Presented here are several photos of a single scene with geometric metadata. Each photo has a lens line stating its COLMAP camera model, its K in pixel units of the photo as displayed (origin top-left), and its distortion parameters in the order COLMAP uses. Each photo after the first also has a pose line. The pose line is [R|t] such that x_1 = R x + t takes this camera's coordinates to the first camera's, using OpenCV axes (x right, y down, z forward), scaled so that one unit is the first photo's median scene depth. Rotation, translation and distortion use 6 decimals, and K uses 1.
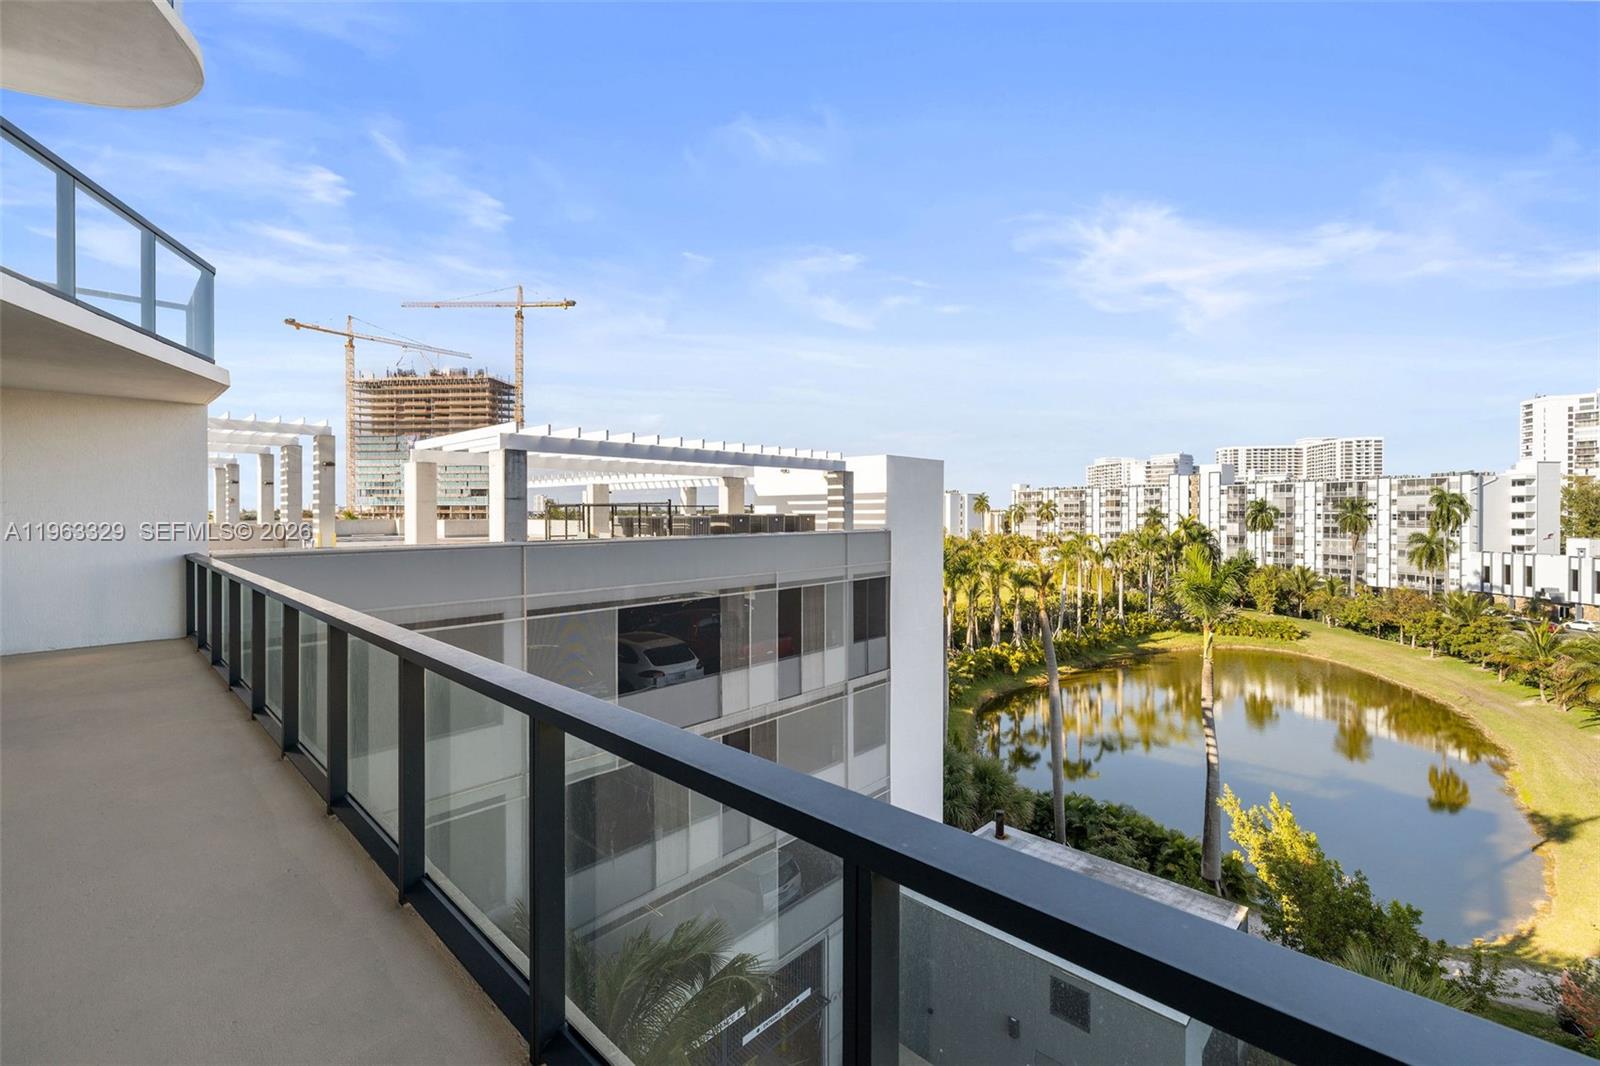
lens RADIAL K [[678.6, 0, 793.8], [0, 678.6, 515.4], [0, 0, 1]] dist [0.000447, 0.000120]
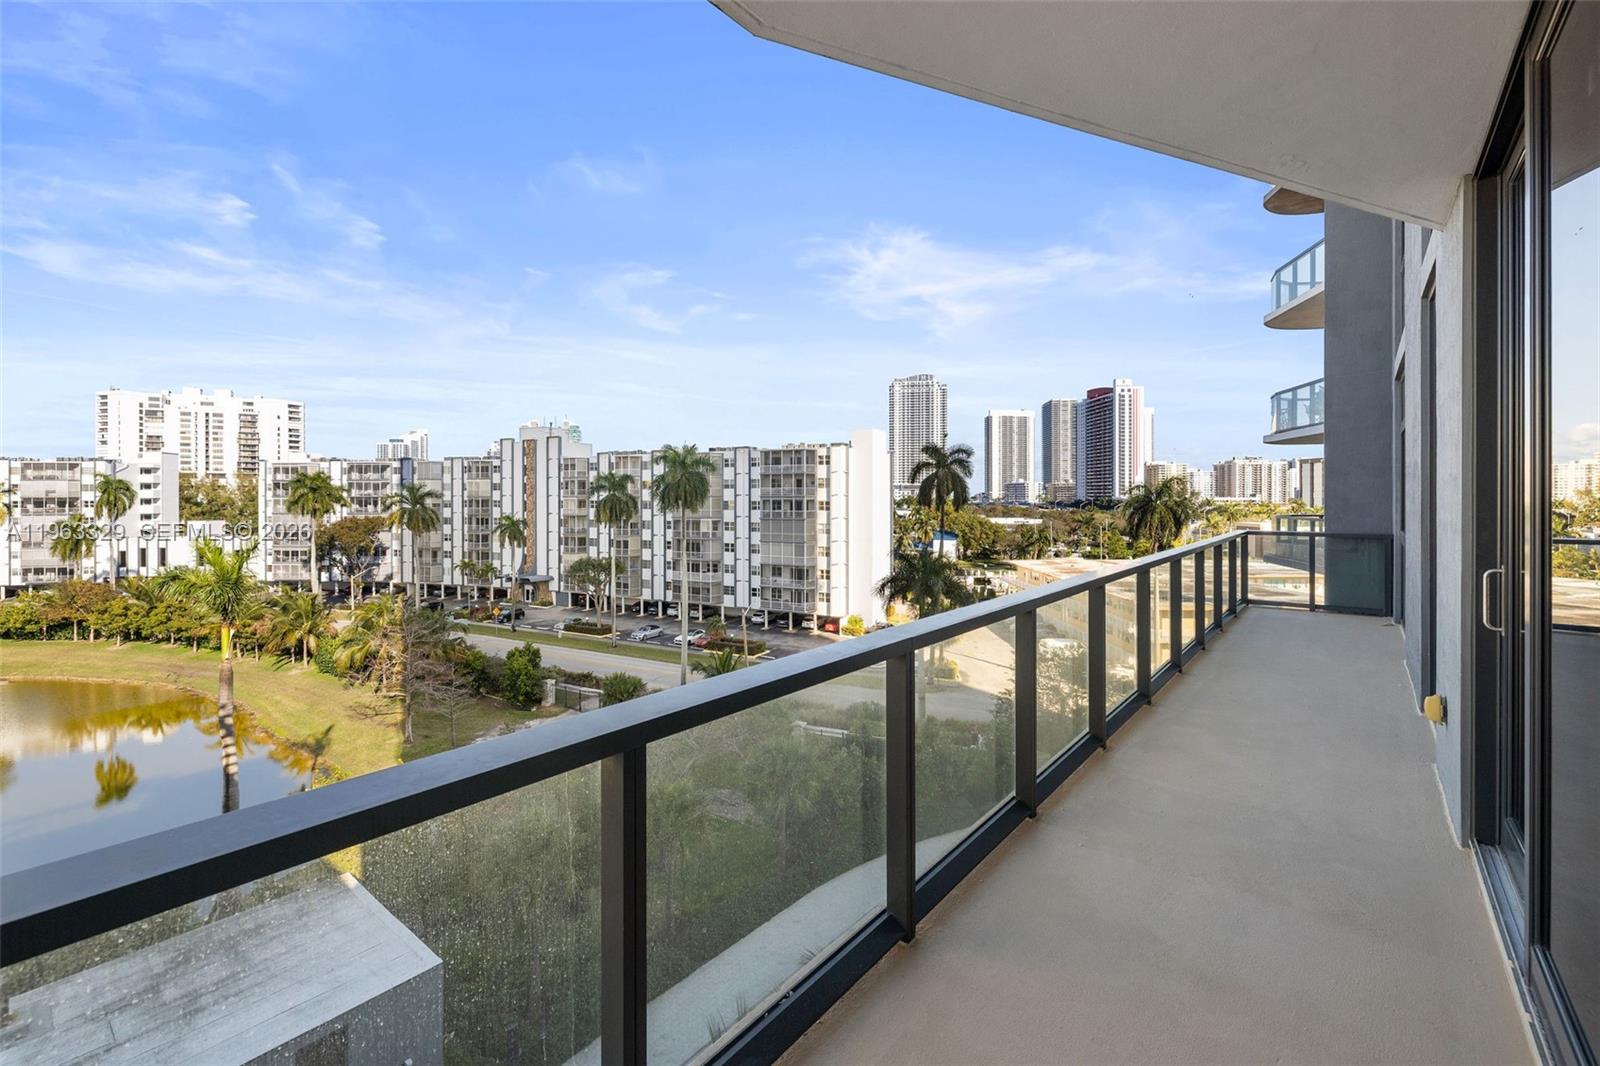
lens RADIAL K [[688.0, 0, 793.5], [0, 688.0, 497.7], [0, 0, 1]] dist [-0.016222, -0.000220]
pose [[-0.083985, -0.001215, 0.996466, -0.081091], [0.007838, 0.999968, 0.001880, 0.000018], [-0.996436, 0.007968, -0.083973, 0.075367]]
